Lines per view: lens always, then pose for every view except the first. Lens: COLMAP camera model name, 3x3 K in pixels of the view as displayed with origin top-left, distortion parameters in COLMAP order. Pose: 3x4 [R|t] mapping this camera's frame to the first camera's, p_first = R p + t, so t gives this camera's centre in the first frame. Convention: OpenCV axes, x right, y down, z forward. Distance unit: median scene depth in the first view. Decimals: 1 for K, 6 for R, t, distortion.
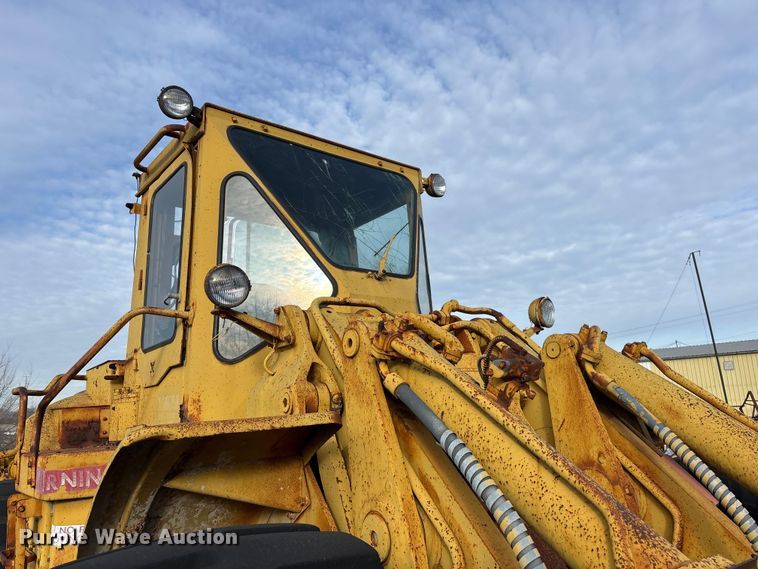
lens RADIAL K [[574.5, 0, 372.1], [0, 574.5, 288.2], [0, 0, 1]] dist [0.055014, -0.061878]
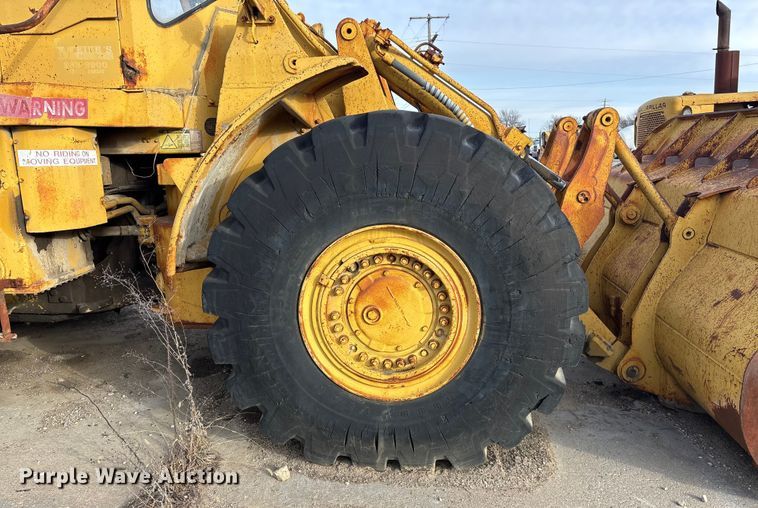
lens RADIAL K [[574.8, 0, 383.3], [0, 574.8, 281.0], [0, 0, 1]] dist [0.046643, -0.045027]
pose [[0.624234, -0.128801, 0.770547, -1.155002], [-0.189170, 0.932044, 0.309046, 0.196524], [-0.757989, -0.338681, 0.557448, -0.242093]]
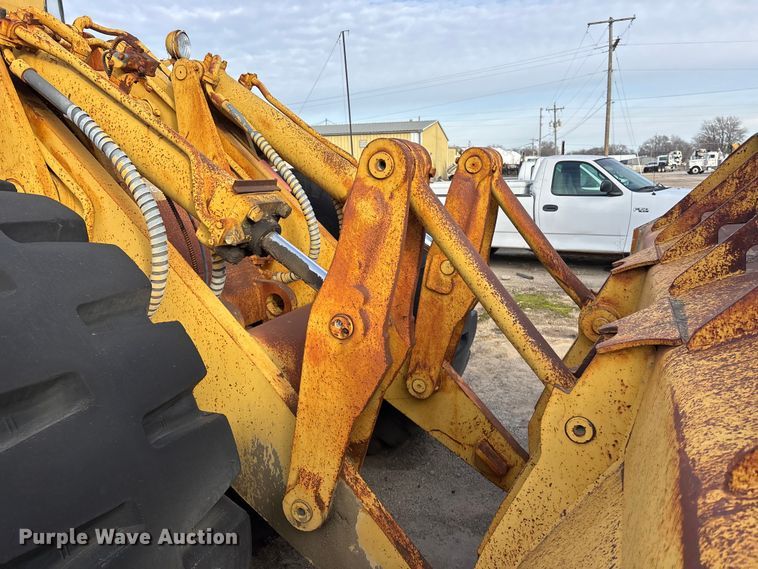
lens RADIAL K [[574.5, 0, 376.2], [0, 574.5, 281.4], [0, 0, 1]] dist [0.055014, -0.061878]
pose [[0.843949, -0.077091, 0.530854, -0.007300], [-0.123189, 0.935317, 0.331673, 0.069409], [-0.522086, -0.345310, 0.779863, -0.278543]]
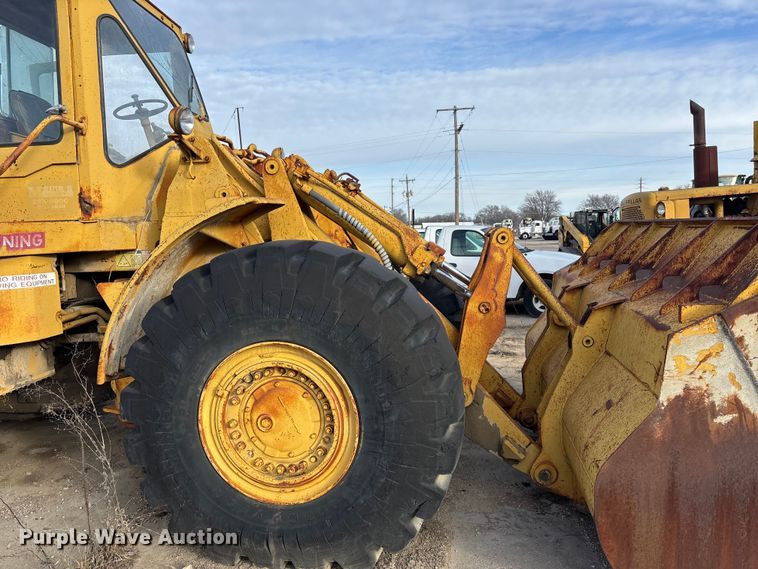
lens RADIAL K [[574.5, 0, 374.0], [0, 574.5, 288.3], [0, 0, 1]] dist [0.055014, -0.061878]
pose [[0.686038, -0.039026, 0.726518, -1.034185], [-0.162260, 0.965204, 0.205066, 0.029329], [-0.709241, -0.258569, 0.655835, -0.543173]]
